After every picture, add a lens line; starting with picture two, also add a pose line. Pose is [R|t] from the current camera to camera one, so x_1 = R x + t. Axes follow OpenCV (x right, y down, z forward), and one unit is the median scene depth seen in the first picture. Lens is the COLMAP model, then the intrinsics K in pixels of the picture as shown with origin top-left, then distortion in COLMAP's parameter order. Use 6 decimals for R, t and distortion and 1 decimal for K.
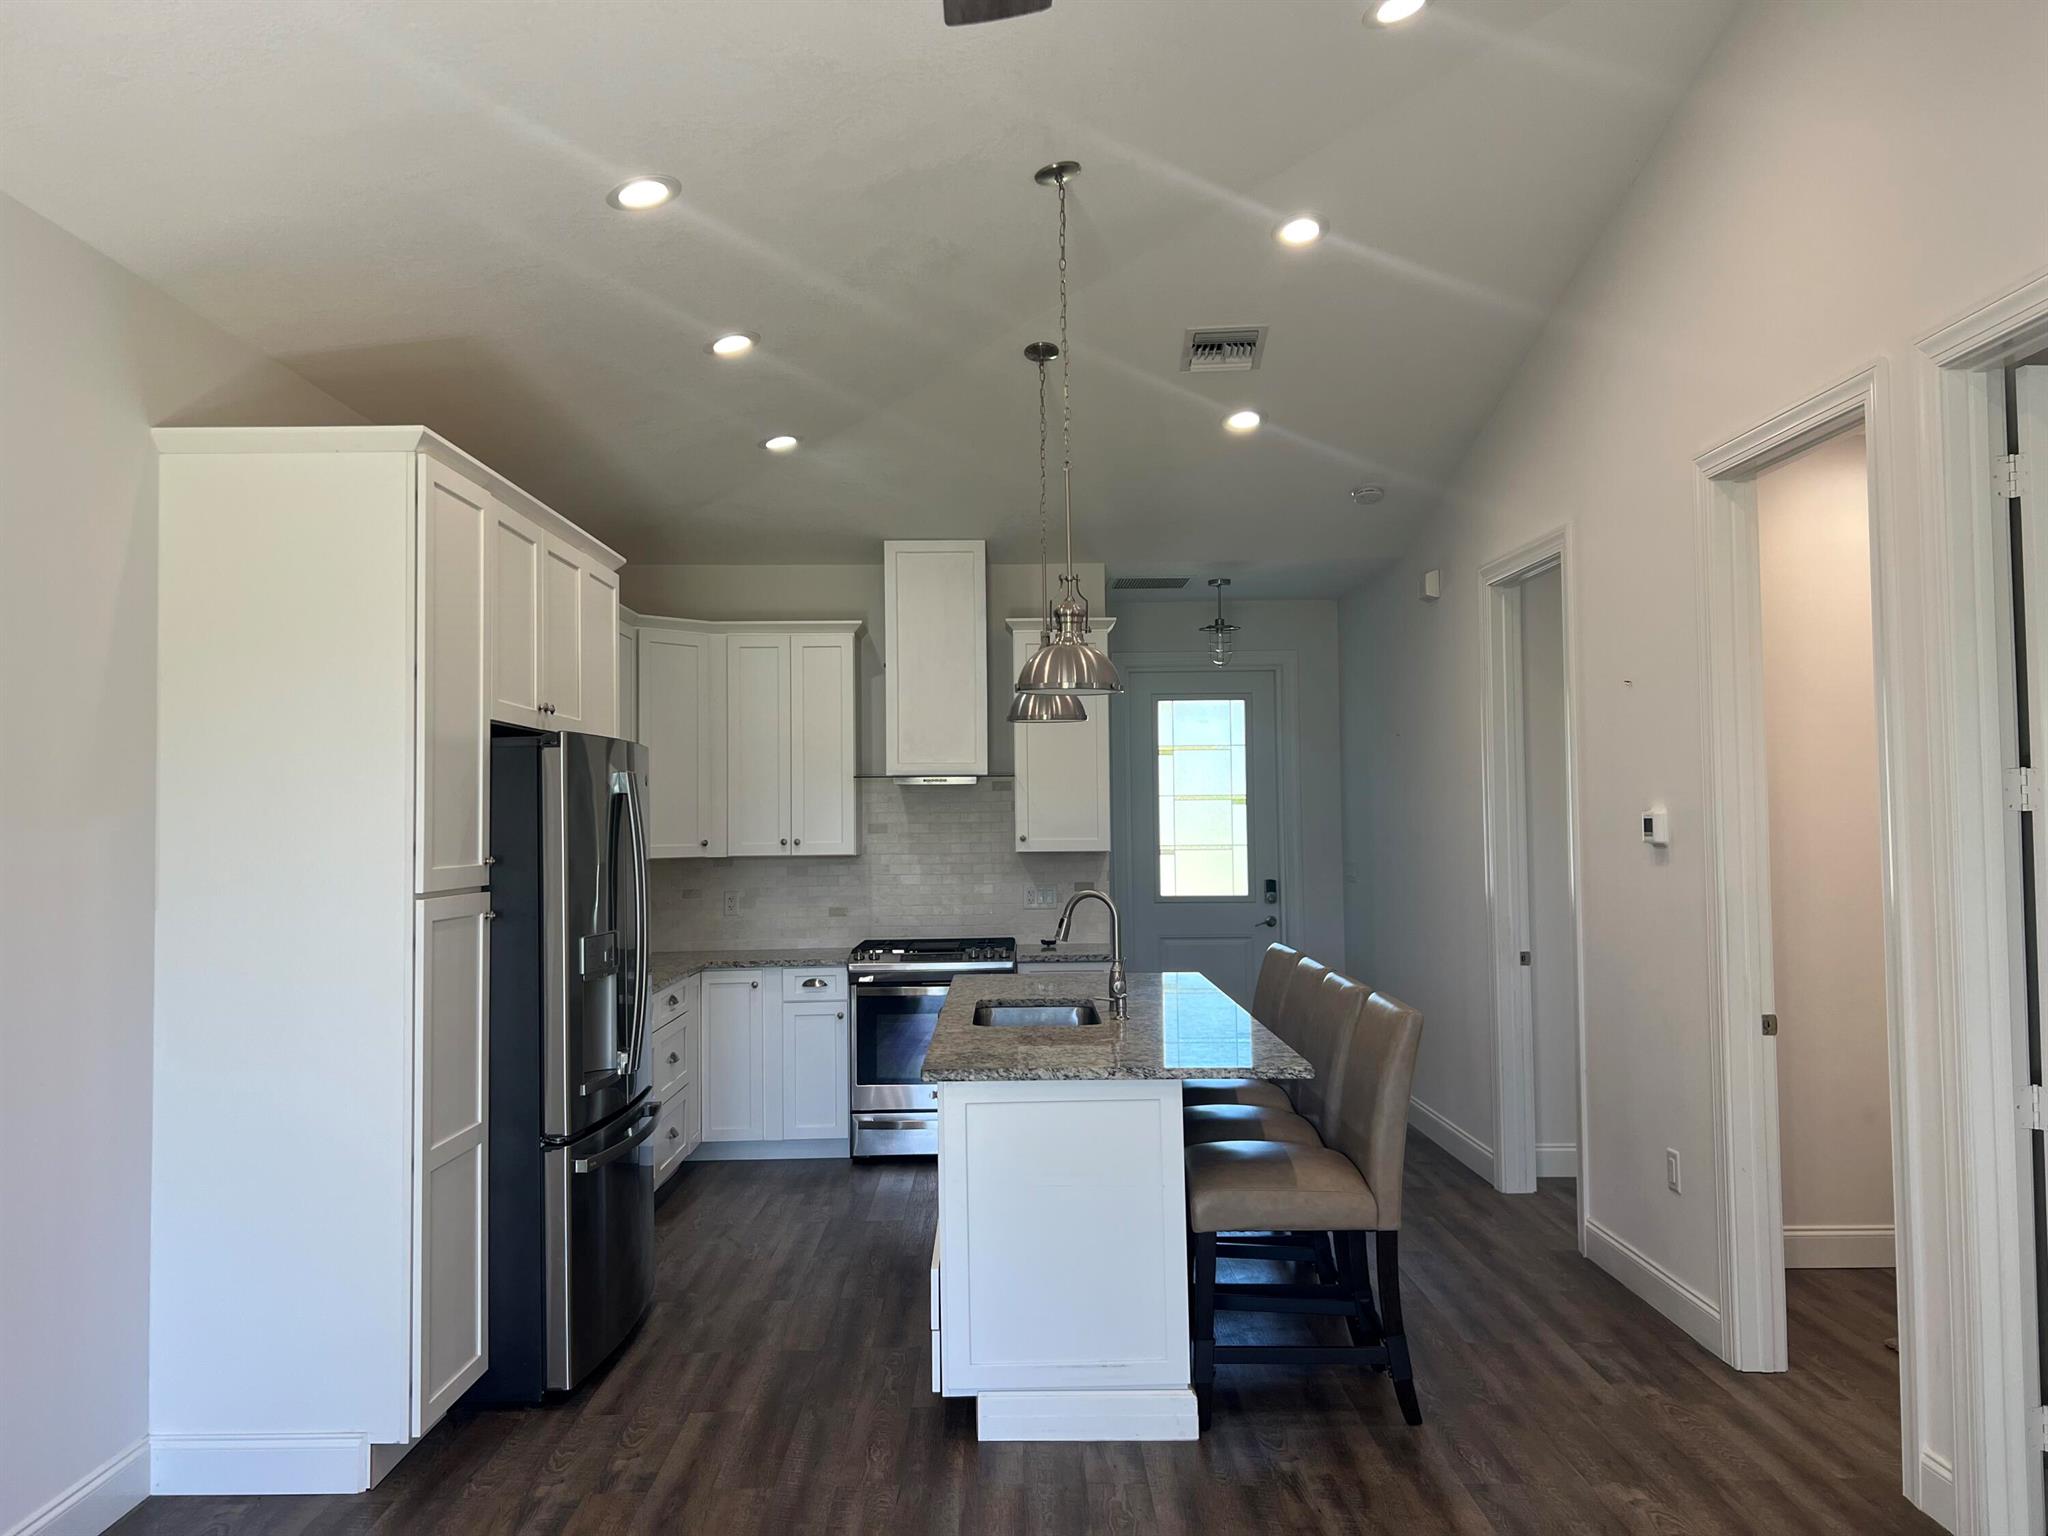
lens RADIAL K [[1533.2, 0, 1004.2], [0, 1533.2, 759.4], [0, 0, 1]] dist [0.077965, -0.086453]
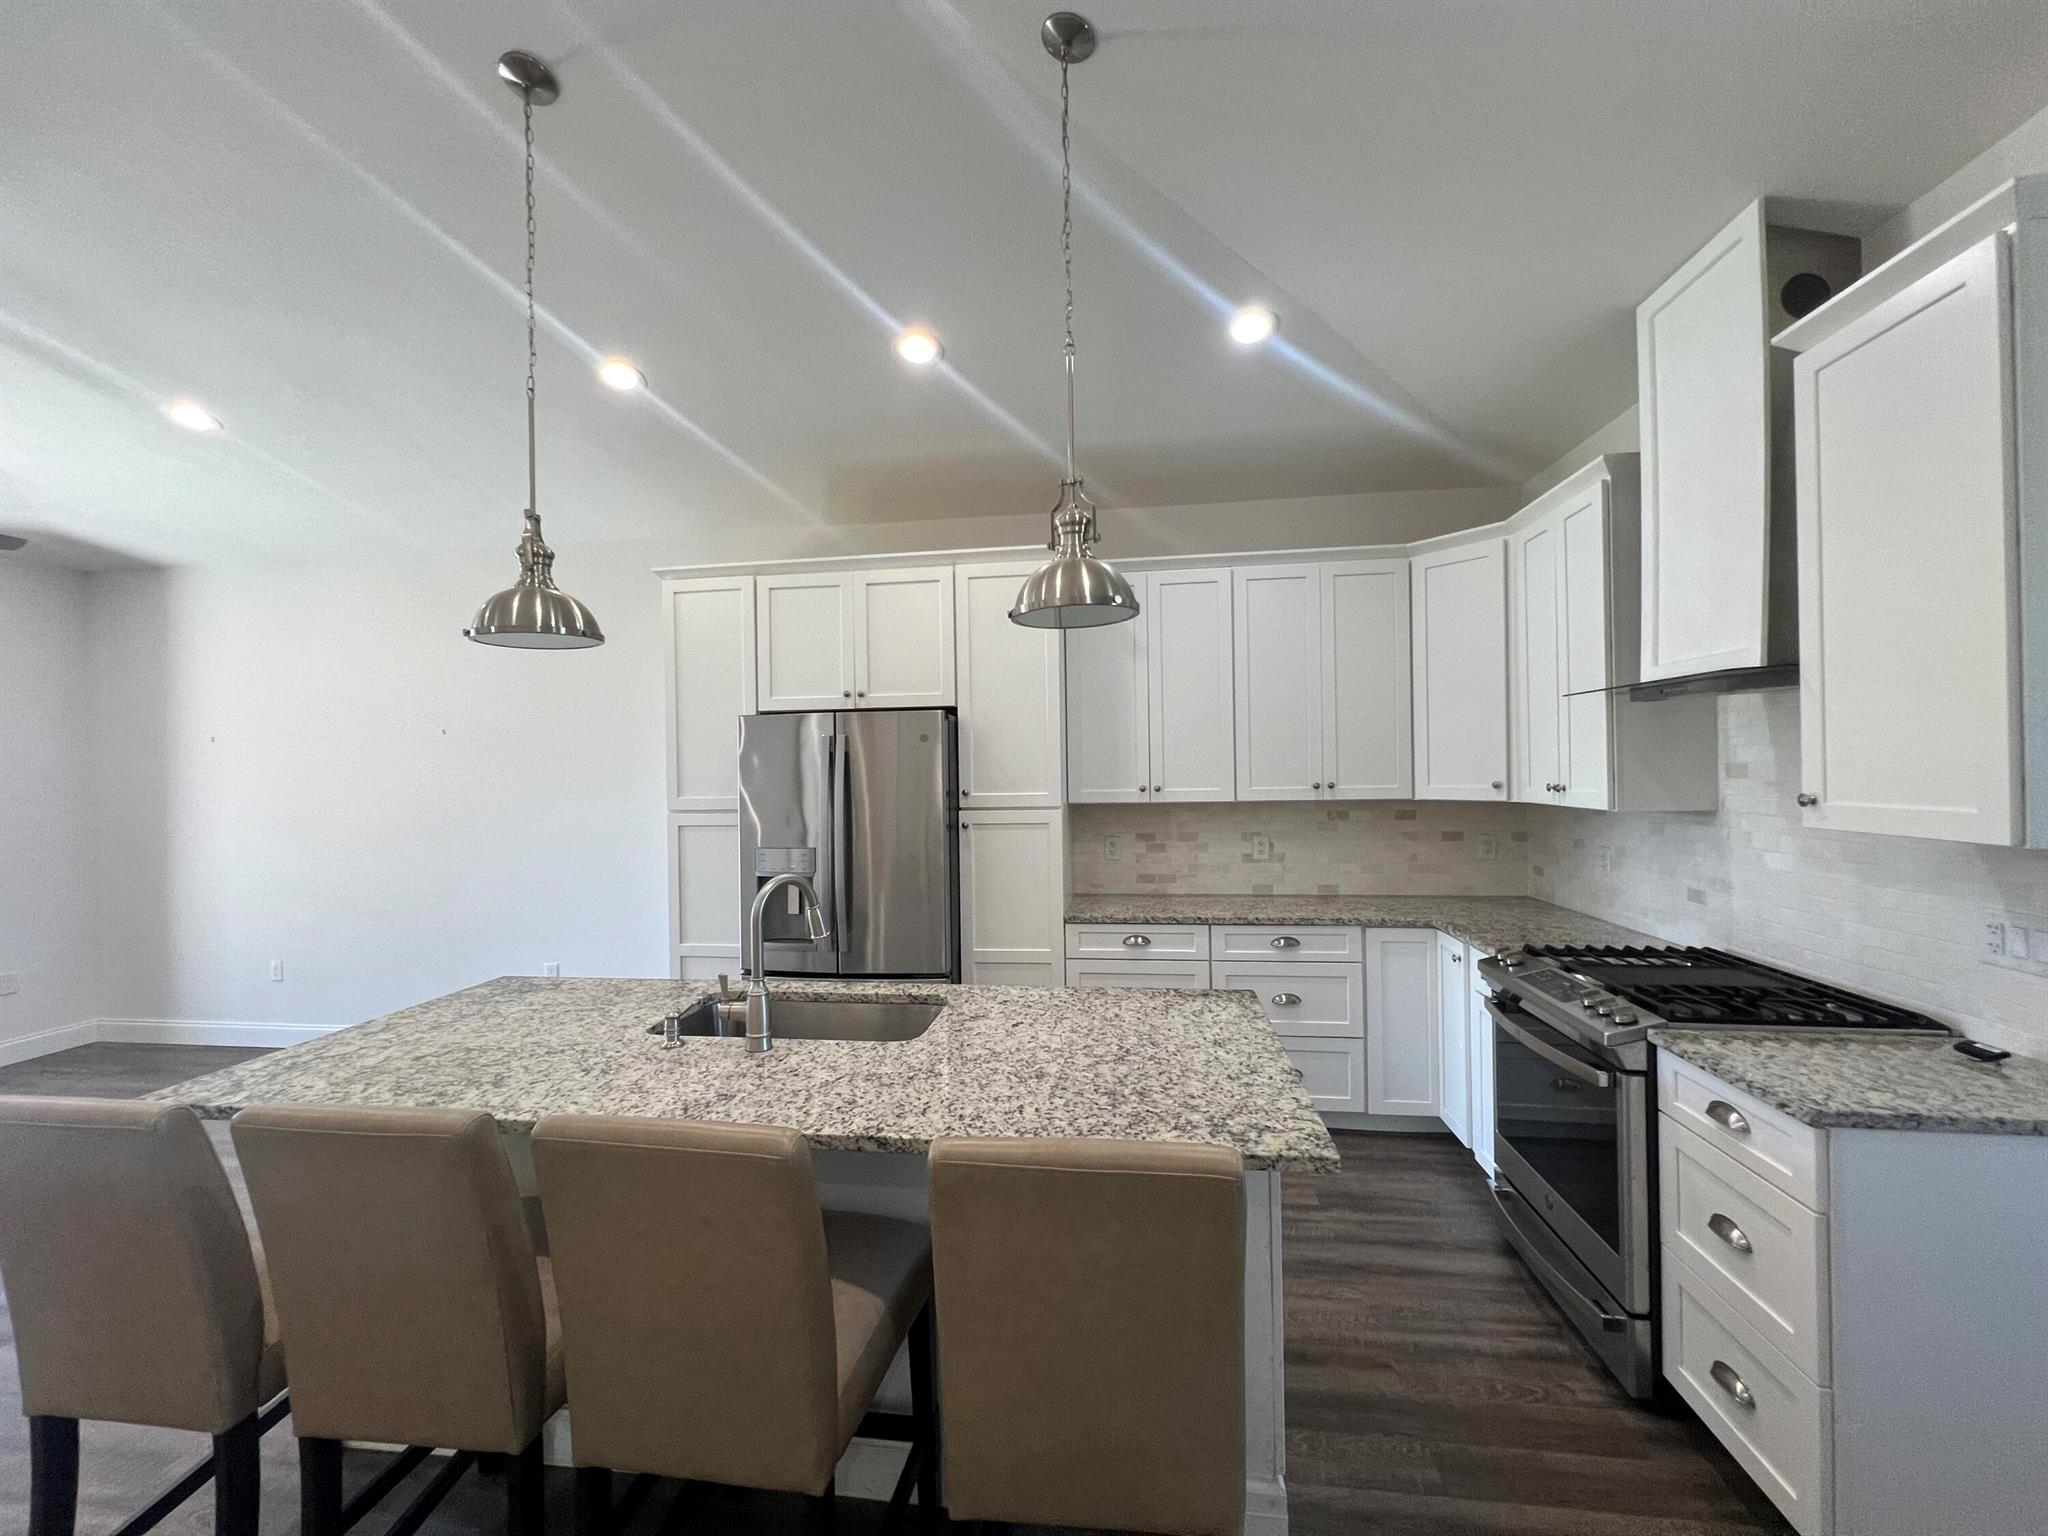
lens RADIAL K [[818.9, 0, 1022.4], [0, 818.9, 769.6], [0, 0, 1]] dist [-0.000613, 0.000210]
pose [[-0.135914, 0.014478, -0.990615, 0.416130], [0.057452, 0.998326, 0.006709, 0.039486], [0.989053, -0.056001, -0.136519, 1.146720]]
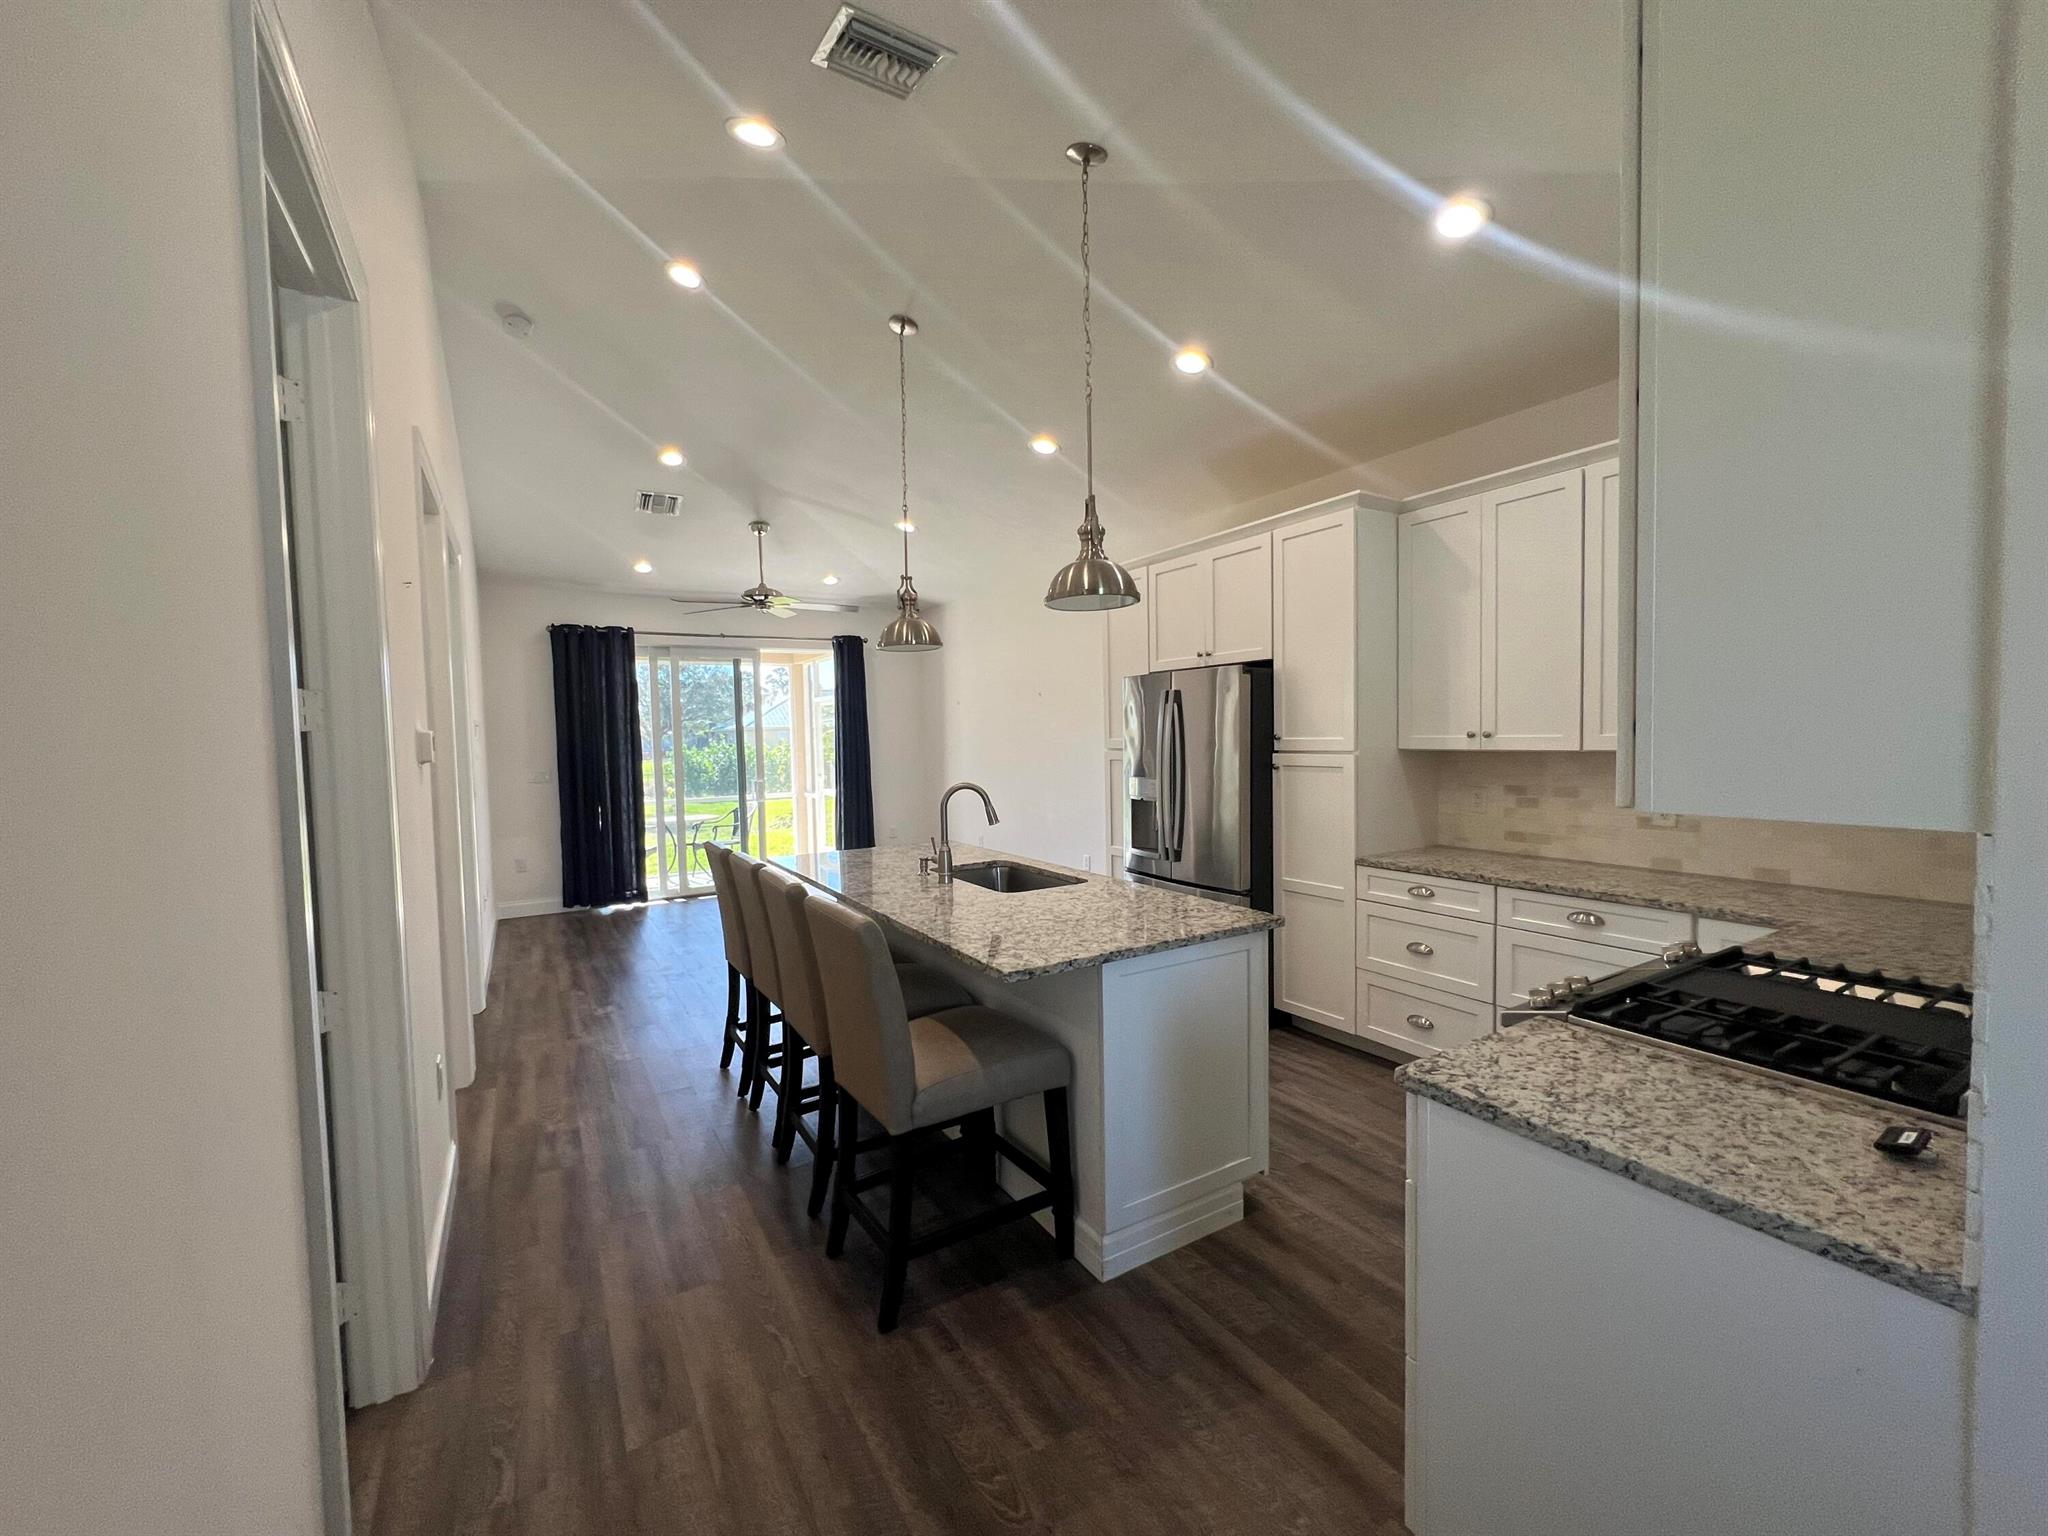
lens RADIAL K [[814.4, 0, 1018.6], [0, 814.4, 768.4], [0, 0, 1]] dist [-0.001646, 0.000115]
pose [[-0.855167, 0.053173, -0.515617, 0.340056], [0.051449, 0.998520, 0.017643, 0.064586], [0.515792, -0.011440, -0.856637, 1.534575]]
